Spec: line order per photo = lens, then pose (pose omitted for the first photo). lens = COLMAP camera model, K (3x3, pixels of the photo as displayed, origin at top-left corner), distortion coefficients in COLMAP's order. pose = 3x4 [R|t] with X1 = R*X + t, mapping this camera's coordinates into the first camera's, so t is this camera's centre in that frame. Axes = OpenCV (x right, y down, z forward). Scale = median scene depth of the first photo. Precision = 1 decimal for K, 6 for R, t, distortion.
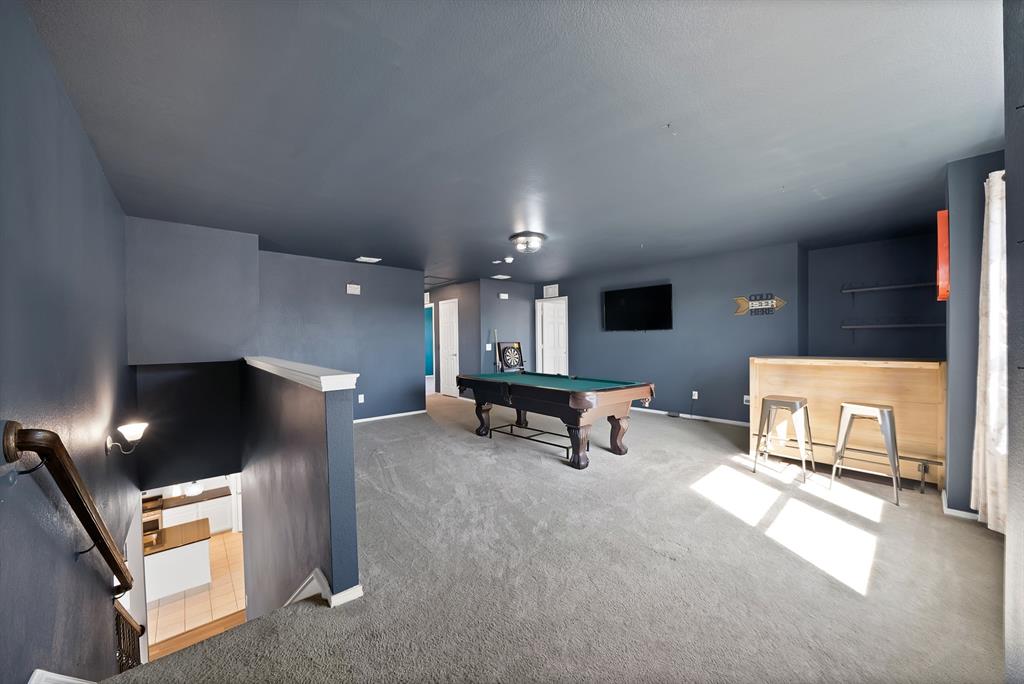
lens RADIAL K [[366.6, 0, 512.6], [0, 366.6, 345.3], [0, 0, 1]] dist [-0.024573, 0.000107]
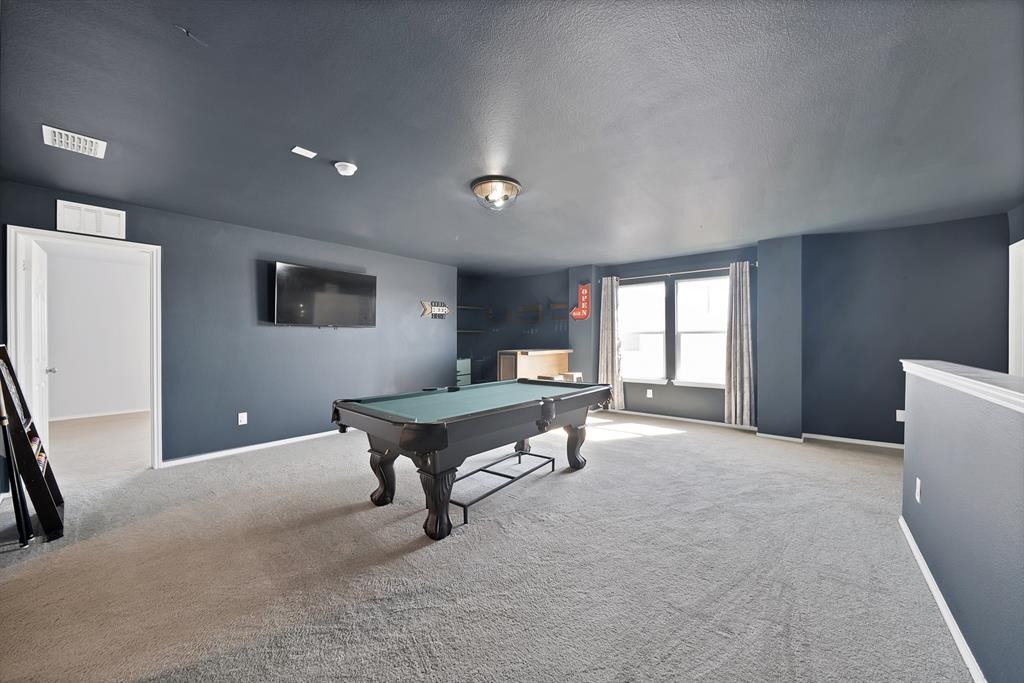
lens RADIAL K [[366.6, 0, 512.6], [0, 366.6, 344.8], [0, 0, 1]] dist [-0.024573, 0.000107]
pose [[-0.122383, -0.010504, 0.992427, -0.544666], [0.010867, 0.999870, 0.011923, -0.009993], [-0.992423, 0.012244, -0.122253, 0.900452]]
